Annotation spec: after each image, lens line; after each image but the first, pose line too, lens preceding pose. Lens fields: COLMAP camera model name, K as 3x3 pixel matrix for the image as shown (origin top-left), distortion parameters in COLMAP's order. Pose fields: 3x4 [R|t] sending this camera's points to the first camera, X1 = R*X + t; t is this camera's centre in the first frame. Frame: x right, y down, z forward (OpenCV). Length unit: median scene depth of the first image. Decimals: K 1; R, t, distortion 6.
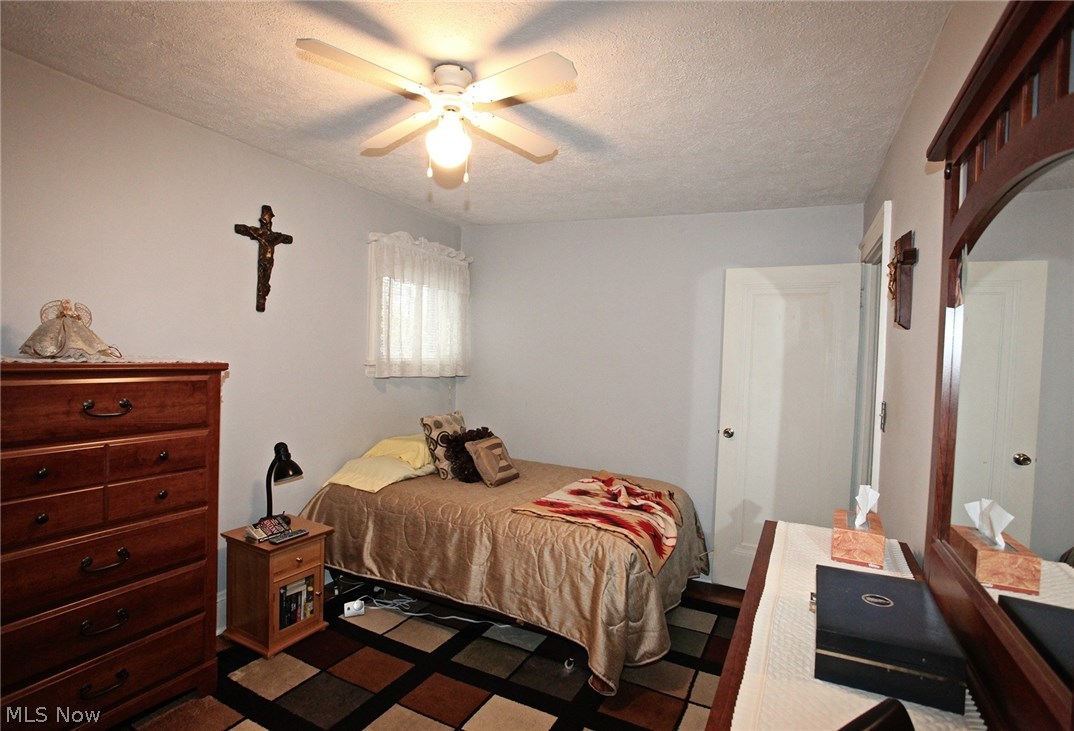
lens RADIAL K [[541.0, 0, 537.7], [0, 541.0, 364.6], [0, 0, 1]] dist [0.000436, -0.000003]
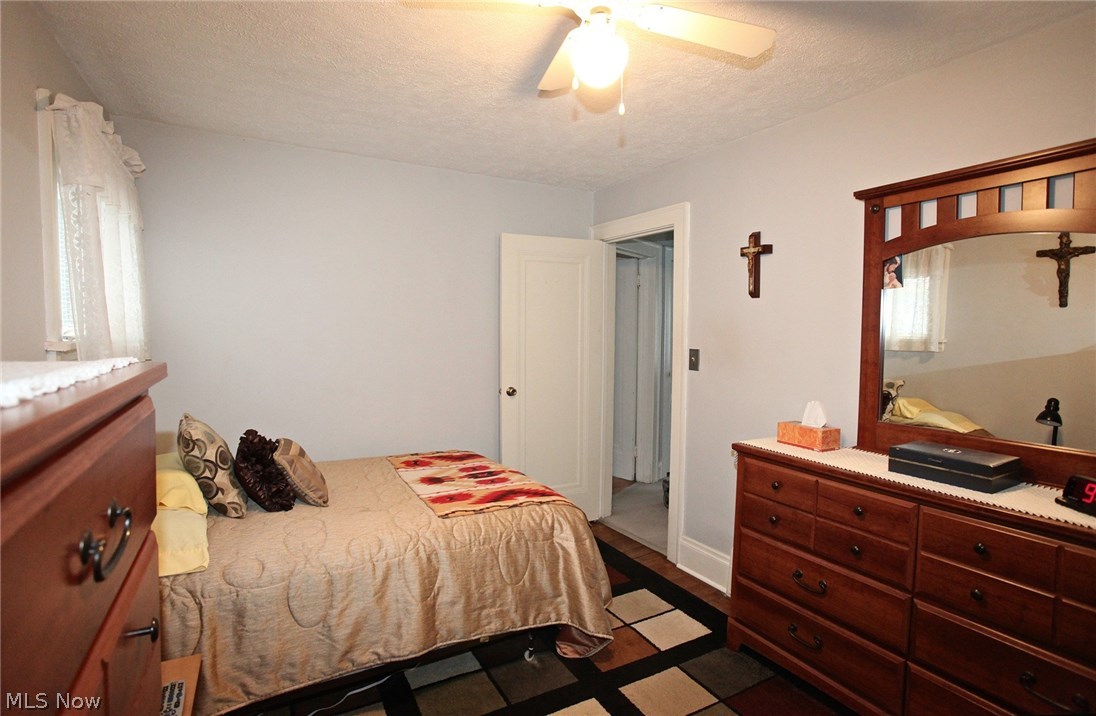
lens RADIAL K [[554.7, 0, 547.0], [0, 554.7, 364.9], [0, 0, 1]] dist [-0.004300, -0.000215]
pose [[0.579208, -0.086017, 0.810629, -0.578158], [0.031066, 0.996024, 0.083492, -0.015260], [-0.814587, -0.023177, 0.579578, 0.392527]]
